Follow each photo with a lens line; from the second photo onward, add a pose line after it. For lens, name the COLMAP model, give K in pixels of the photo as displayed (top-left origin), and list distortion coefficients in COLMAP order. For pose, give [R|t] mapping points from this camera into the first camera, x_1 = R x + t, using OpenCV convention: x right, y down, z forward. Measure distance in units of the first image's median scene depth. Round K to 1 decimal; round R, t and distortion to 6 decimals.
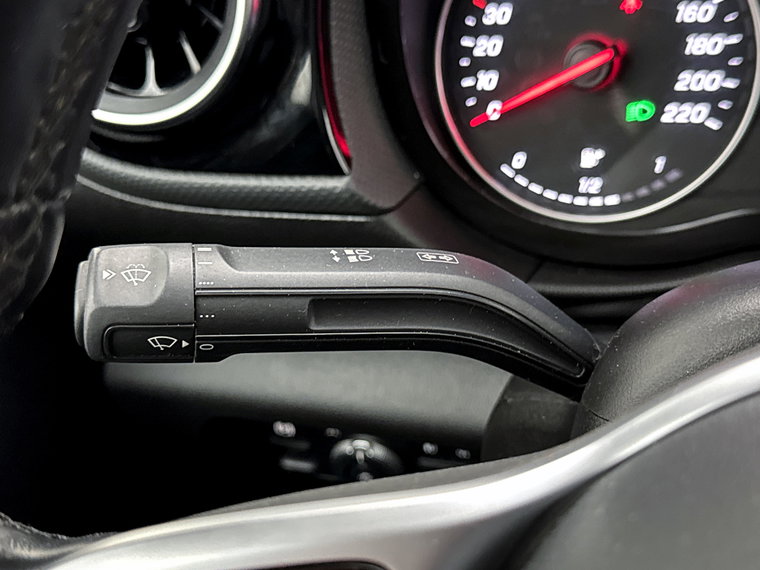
lens RADIAL K [[1028.6, 0, 380.0], [0, 1028.6, 285.0], [0, 0, 1]] dist [0.225398, -0.645745]
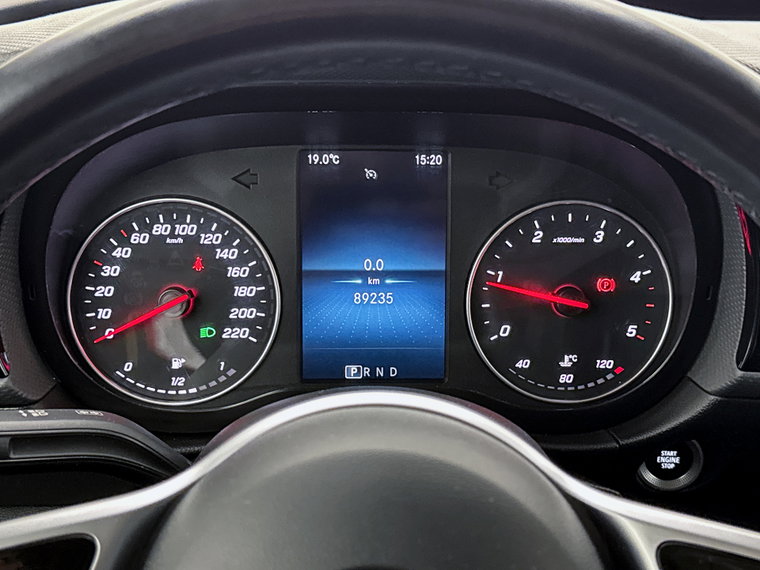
lens RADIAL K [[1028.6, 0, 380.0], [0, 1028.6, 285.0], [0, 0, 1]] dist [0.225398, -0.645745]
pose [[0.919253, 0.011047, 0.393512, -0.125947], [0.084528, 0.970752, -0.224711, 0.135777], [-0.384485, 0.239829, 0.891433, -0.500929]]
